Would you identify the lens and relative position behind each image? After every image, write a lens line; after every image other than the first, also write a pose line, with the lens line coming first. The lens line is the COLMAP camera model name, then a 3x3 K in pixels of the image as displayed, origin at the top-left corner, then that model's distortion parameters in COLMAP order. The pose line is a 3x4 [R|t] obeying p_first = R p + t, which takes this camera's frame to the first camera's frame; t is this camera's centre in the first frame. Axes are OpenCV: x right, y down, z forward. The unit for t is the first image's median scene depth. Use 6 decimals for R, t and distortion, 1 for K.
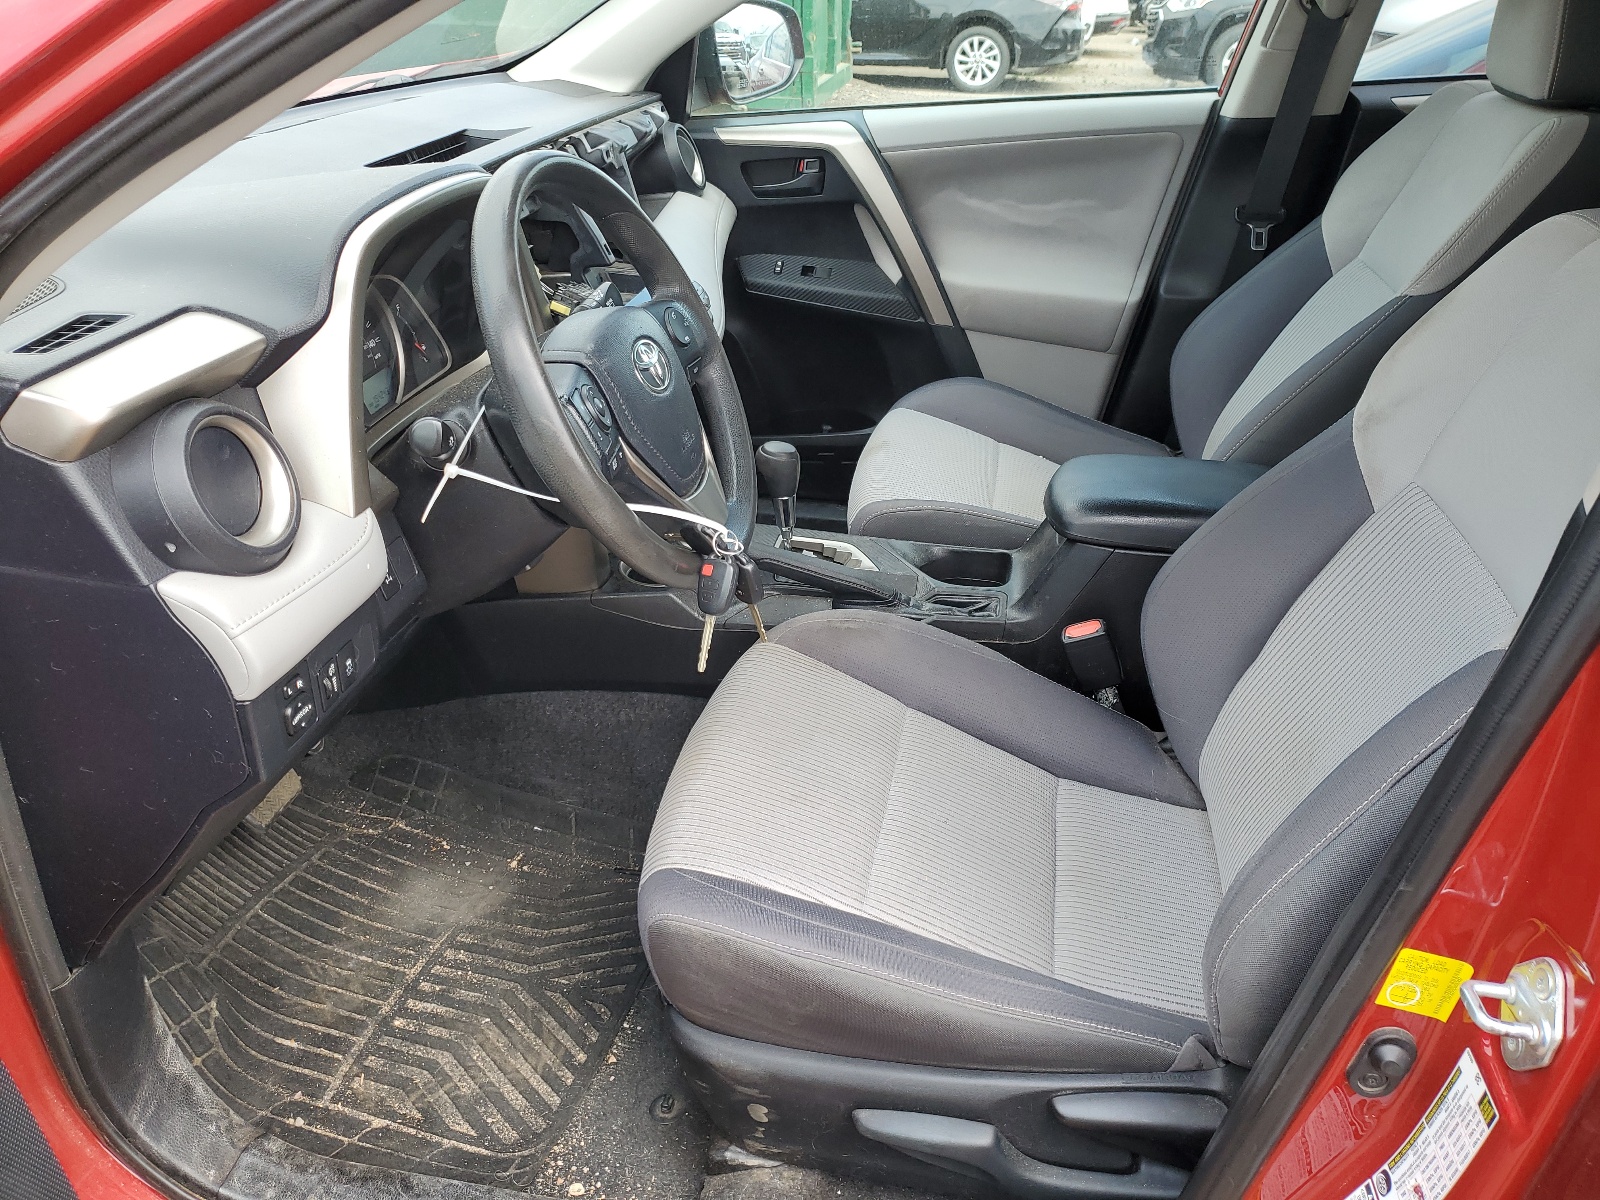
lens RADIAL K [[1207.5, 0, 800.0], [0, 1207.5, 600.0], [0, 0, 1]] dist [-0.033933, -0.000039]
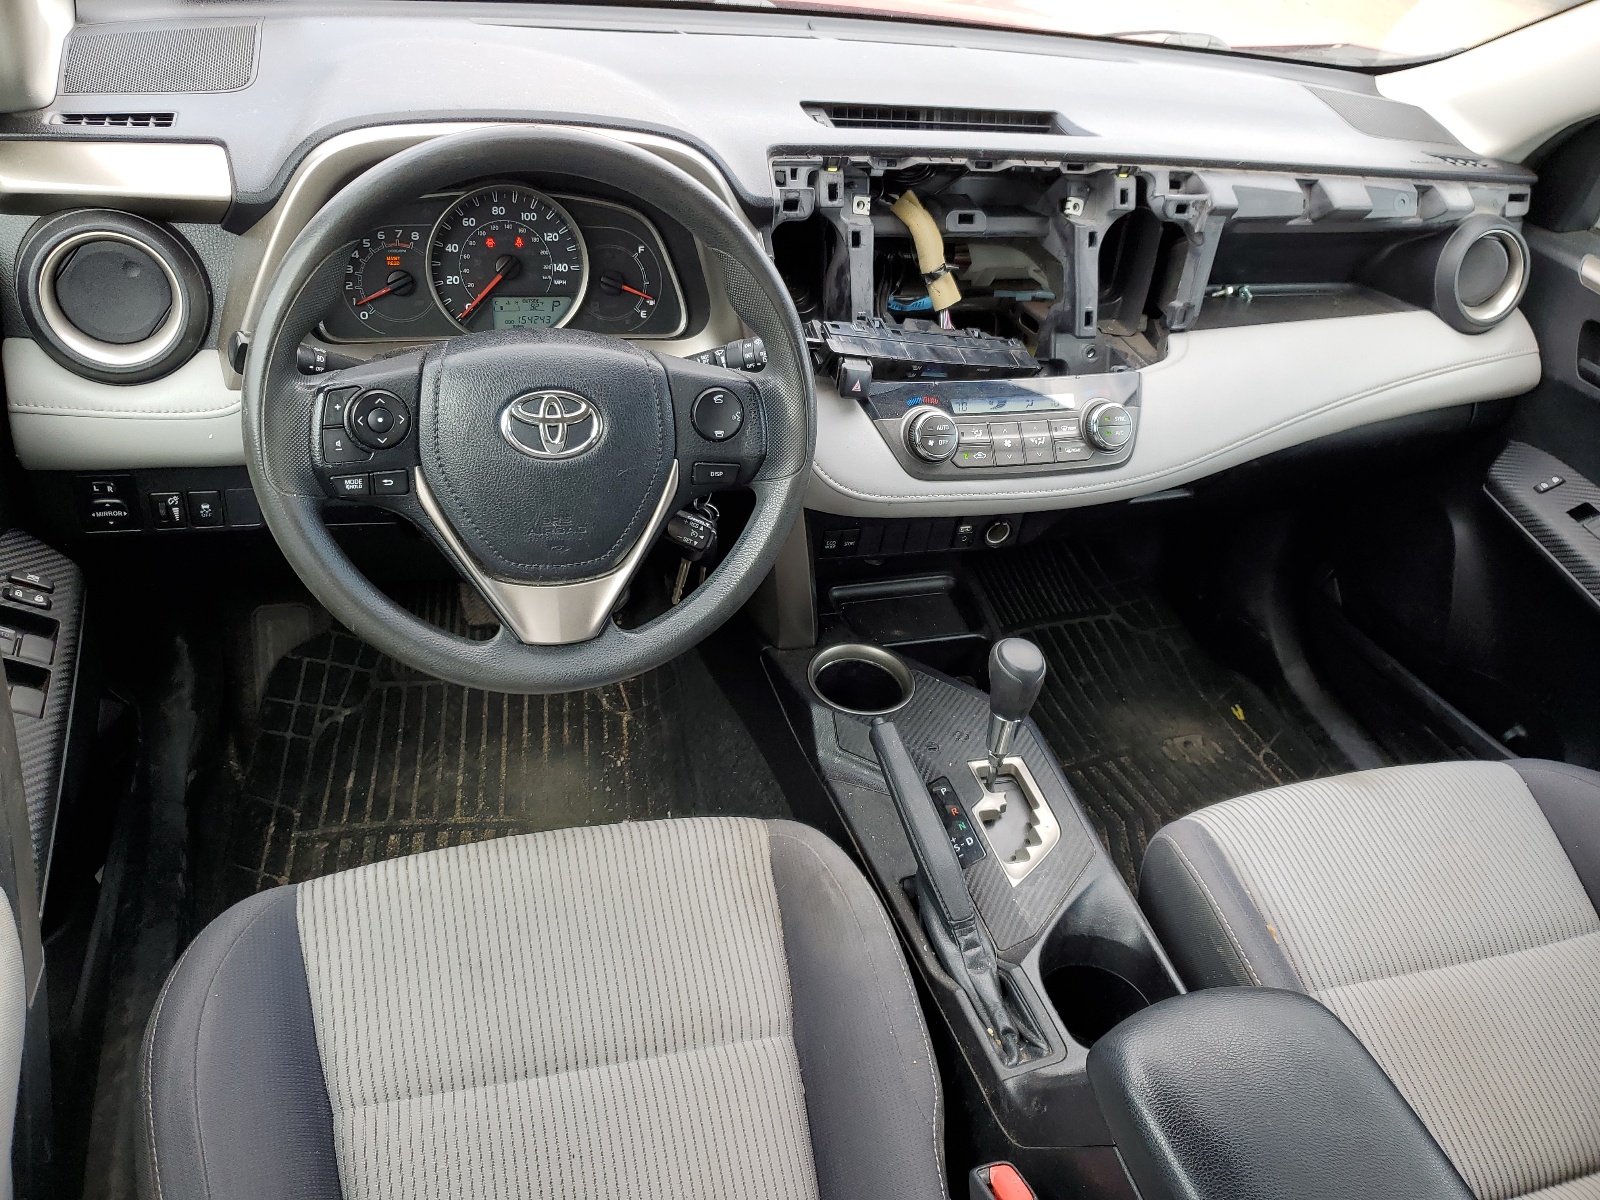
lens RADIAL K [[1207.5, 0, 800.0], [0, 1207.5, 600.0], [0, 0, 1]] dist [-0.033933, -0.000039]
pose [[0.466524, 0.590503, -0.658530, 0.390811], [-0.537476, 0.780551, 0.319154, -0.331388], [0.702478, 0.205051, 0.681527, 0.446818]]
